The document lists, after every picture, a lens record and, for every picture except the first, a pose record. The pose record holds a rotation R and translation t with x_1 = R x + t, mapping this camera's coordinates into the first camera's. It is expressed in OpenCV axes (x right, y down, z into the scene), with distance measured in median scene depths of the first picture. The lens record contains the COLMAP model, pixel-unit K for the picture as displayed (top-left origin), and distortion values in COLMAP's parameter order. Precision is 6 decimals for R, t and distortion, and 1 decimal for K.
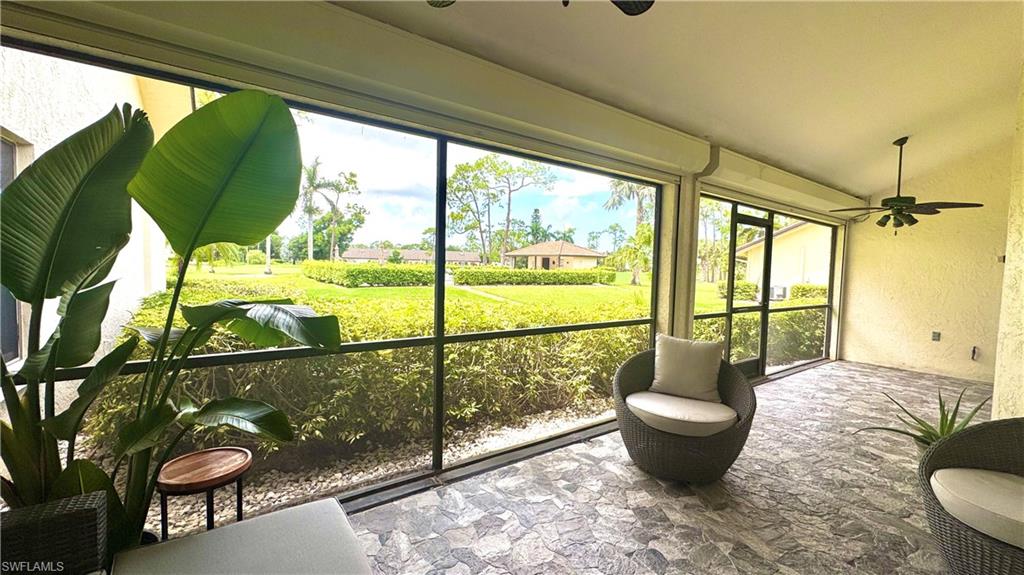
lens RADIAL K [[406.3, 0, 512.0], [0, 406.3, 287.5], [0, 0, 1]] dist [-0.003190, -0.000657]
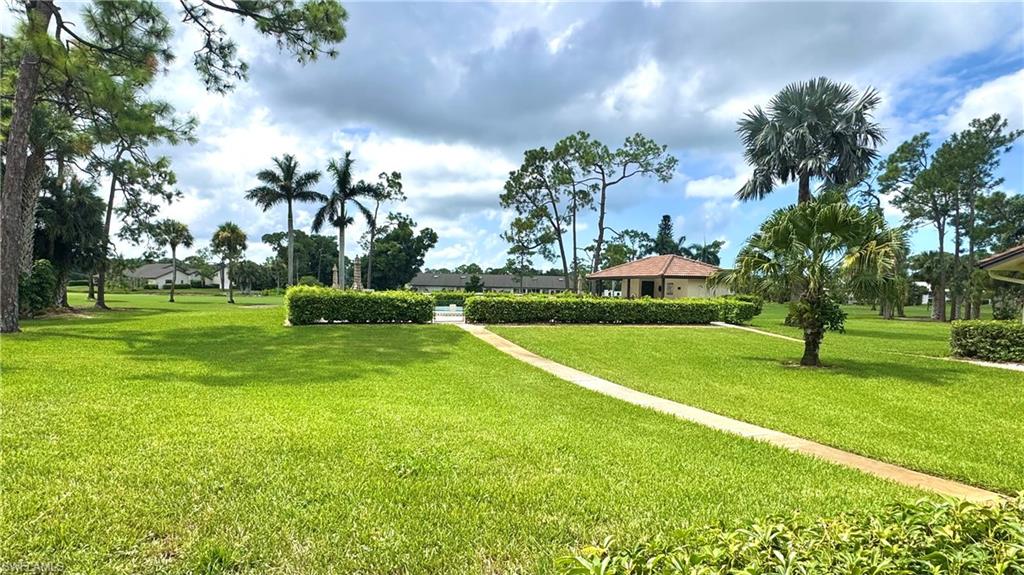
lens RADIAL K [[521.0, 0, 501.7], [0, 521.0, 331.9], [0, 0, 1]] dist [0.001637, -0.000446]
pose [[0.966748, 0.017211, -0.255152, 0.054964], [-0.012974, 0.999749, 0.018280, -0.003081], [0.255402, -0.014362, 0.966728, 0.098819]]
